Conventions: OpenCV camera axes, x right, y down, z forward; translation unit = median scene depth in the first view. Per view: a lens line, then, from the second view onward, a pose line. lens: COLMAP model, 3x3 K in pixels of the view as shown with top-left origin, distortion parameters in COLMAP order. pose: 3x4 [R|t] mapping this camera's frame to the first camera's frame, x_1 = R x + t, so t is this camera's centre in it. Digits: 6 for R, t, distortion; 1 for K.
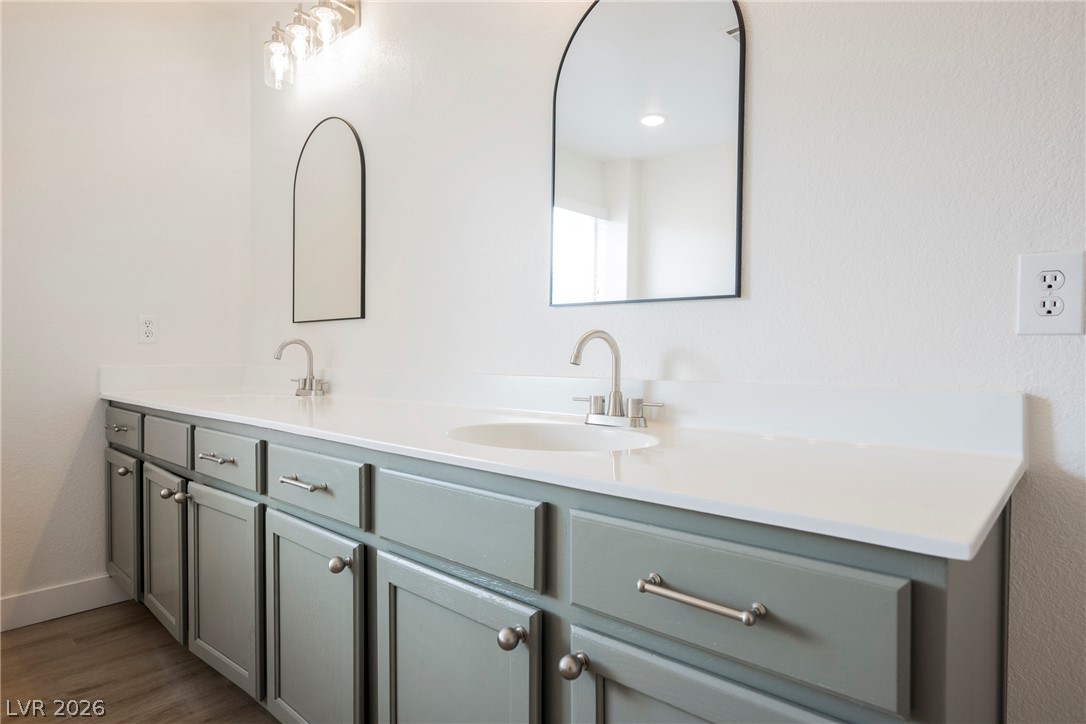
lens RADIAL K [[616.8, 0, 544.0], [0, 616.8, 364.4], [0, 0, 1]] dist [0.002809, -0.000699]
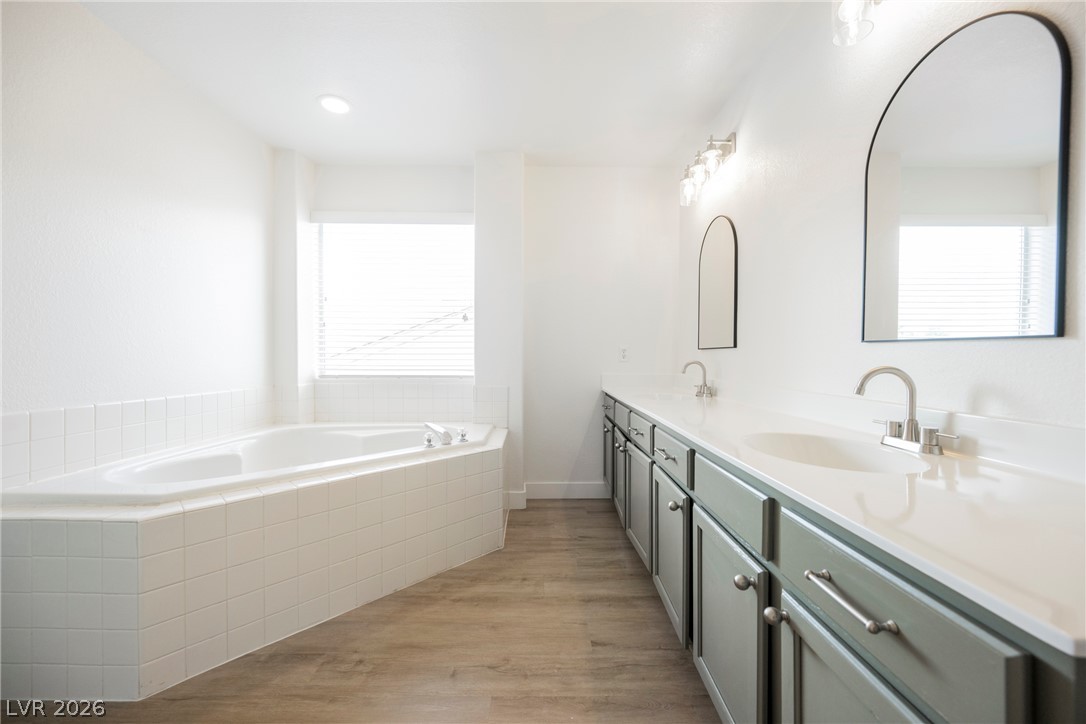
lens RADIAL K [[424.3, 0, 544.4], [0, 424.3, 357.7], [0, 0, 1]] dist [0.001330, -0.000230]
pose [[0.667758, 0.000349, -0.744379, 0.205667], [-0.009485, 0.999923, -0.008040, -0.048062], [0.744318, 0.012430, 0.667710, -0.031188]]
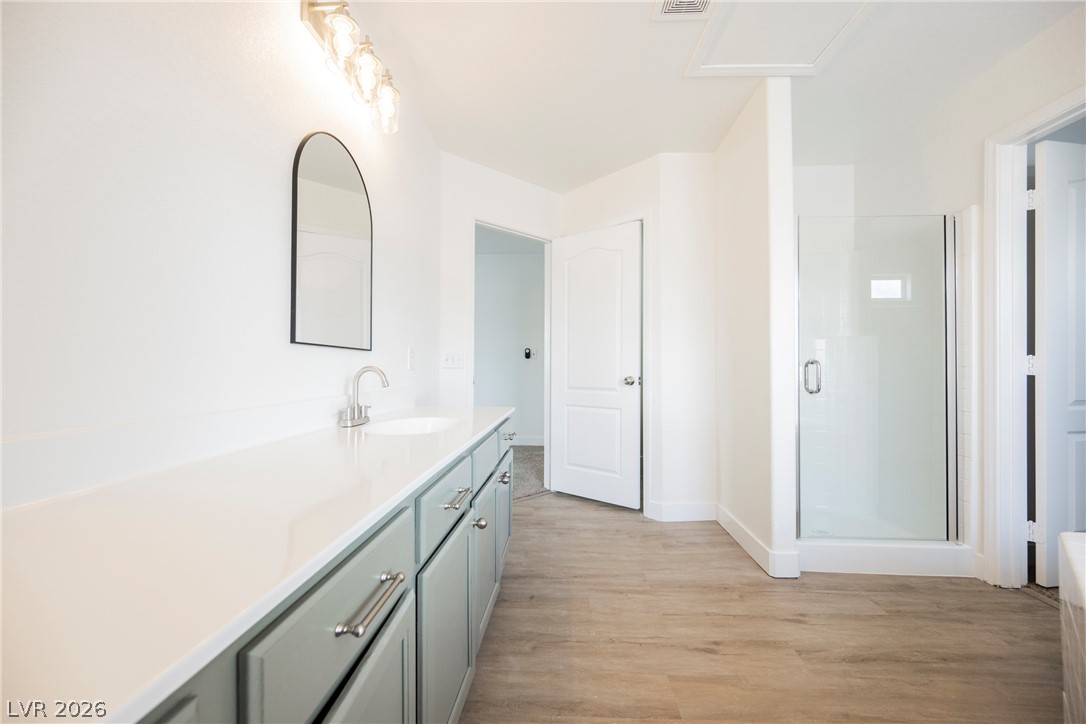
lens RADIAL K [[424.3, 0, 545.4], [0, 424.3, 357.0], [0, 0, 1]] dist [0.001330, -0.000230]
pose [[-0.619910, -0.005215, 0.784656, -0.884925], [0.010935, 0.999823, 0.015284, -0.070956], [-0.784597, 0.018055, -0.619743, 1.072753]]
